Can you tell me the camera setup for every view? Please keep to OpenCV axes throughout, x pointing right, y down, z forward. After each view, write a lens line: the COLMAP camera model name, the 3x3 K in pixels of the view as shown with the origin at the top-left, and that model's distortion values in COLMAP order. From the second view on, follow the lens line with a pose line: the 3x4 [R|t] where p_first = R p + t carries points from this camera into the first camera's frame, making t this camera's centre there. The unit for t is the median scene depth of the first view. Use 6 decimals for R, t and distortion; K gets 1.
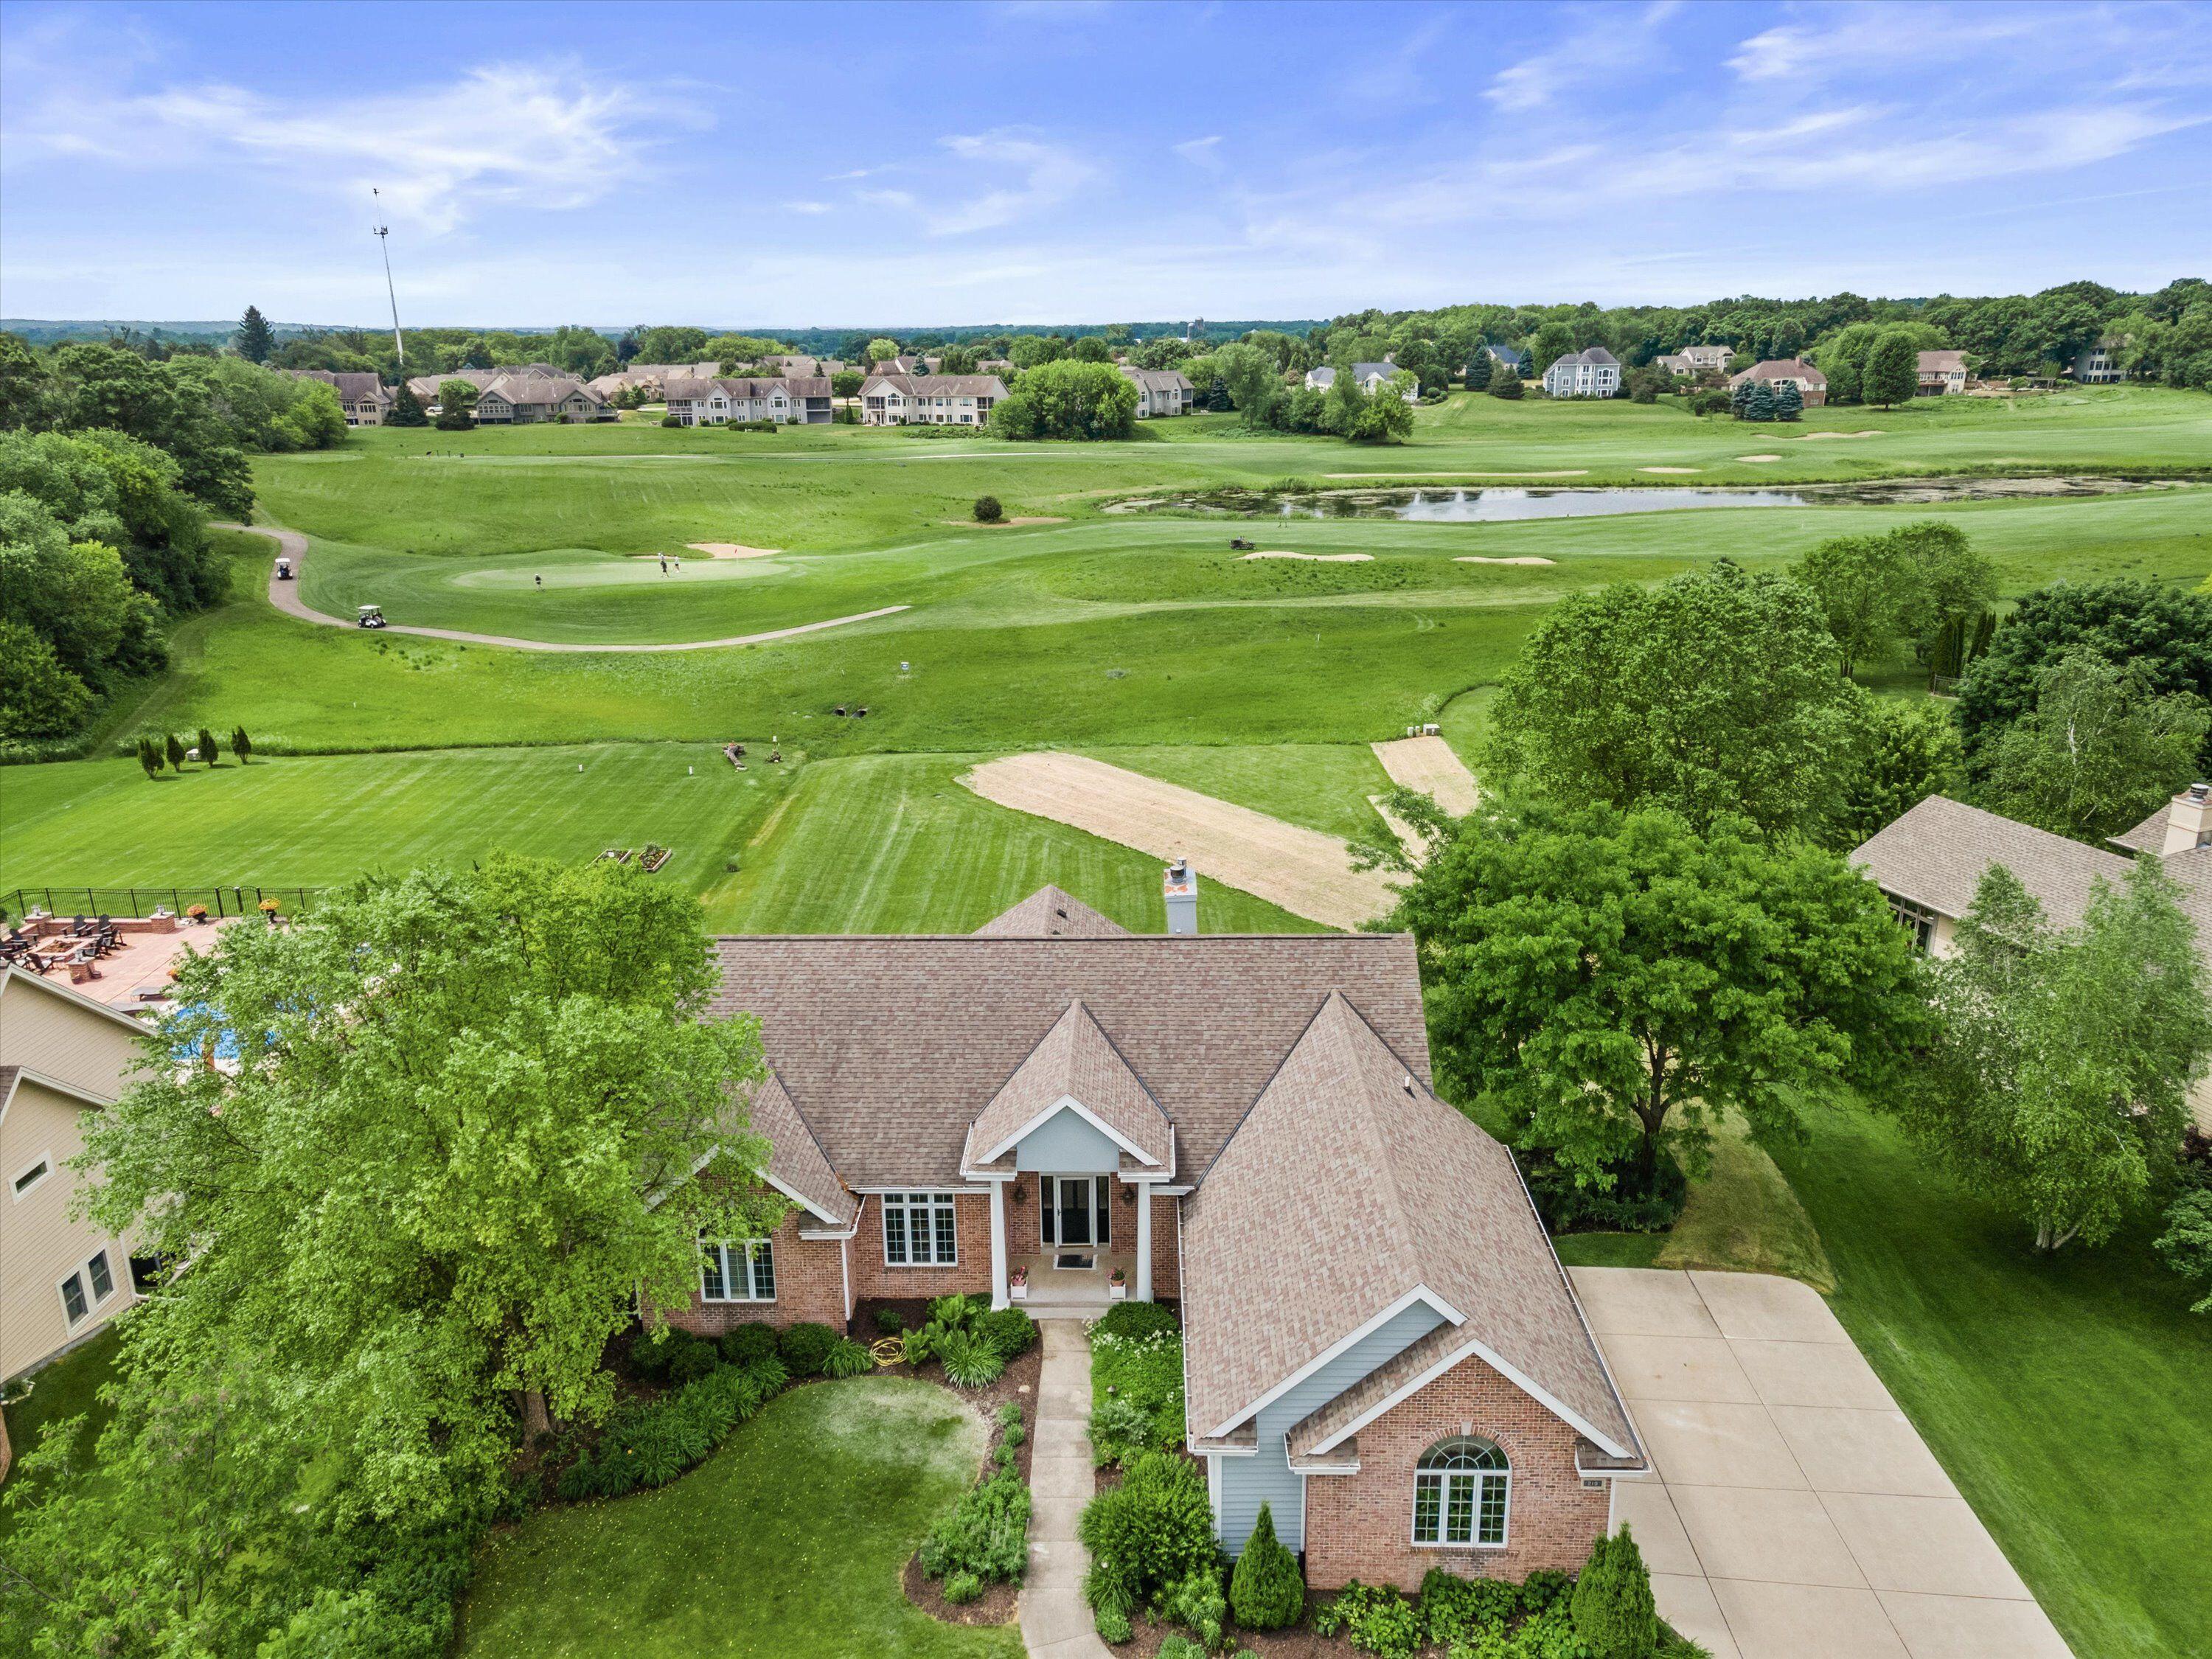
lens RADIAL K [[1606.1, 0, 1103.0], [0, 1606.1, 831.3], [0, 0, 1]] dist [0.004615, 0.001446]
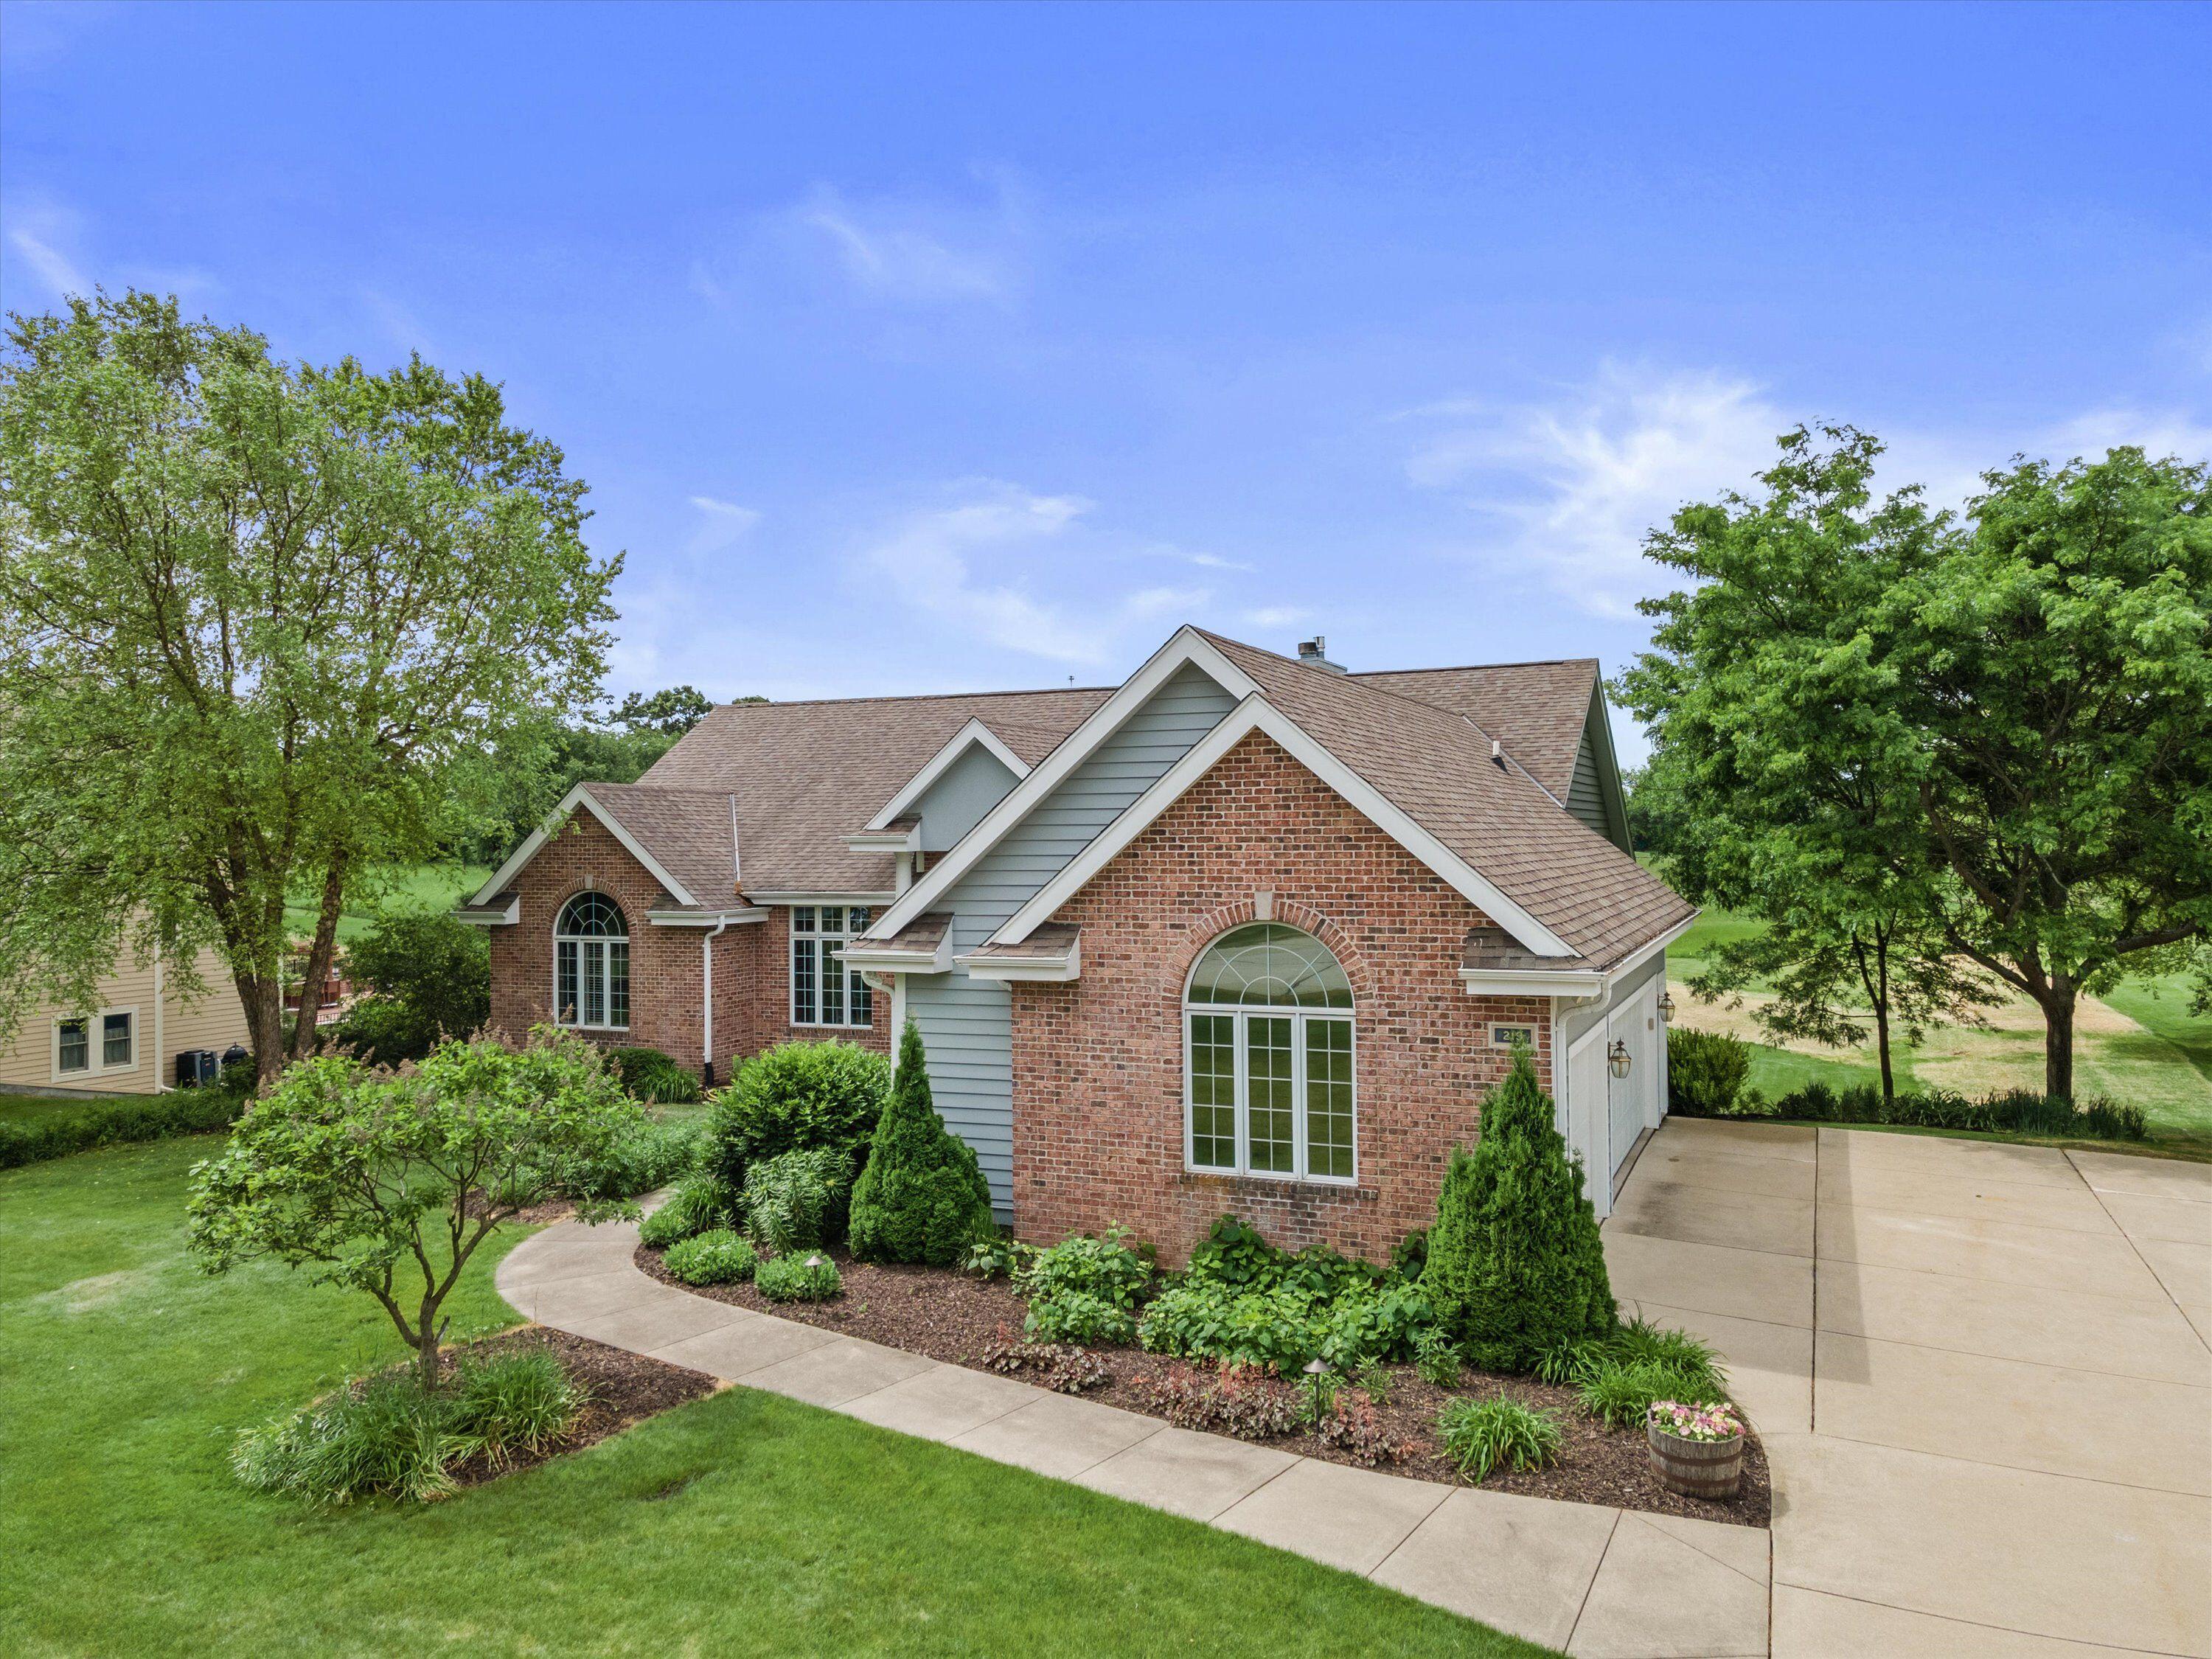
lens RADIAL K [[1606.1, 0, 1105.7], [0, 1606.1, 825.9], [0, 0, 1]] dist [0.004615, 0.001446]
pose [[0.924442, 0.000291, -0.381323, 0.370418], [-0.113063, 0.955242, -0.273368, 0.484214], [0.364176, 0.295827, 0.883098, 0.487267]]
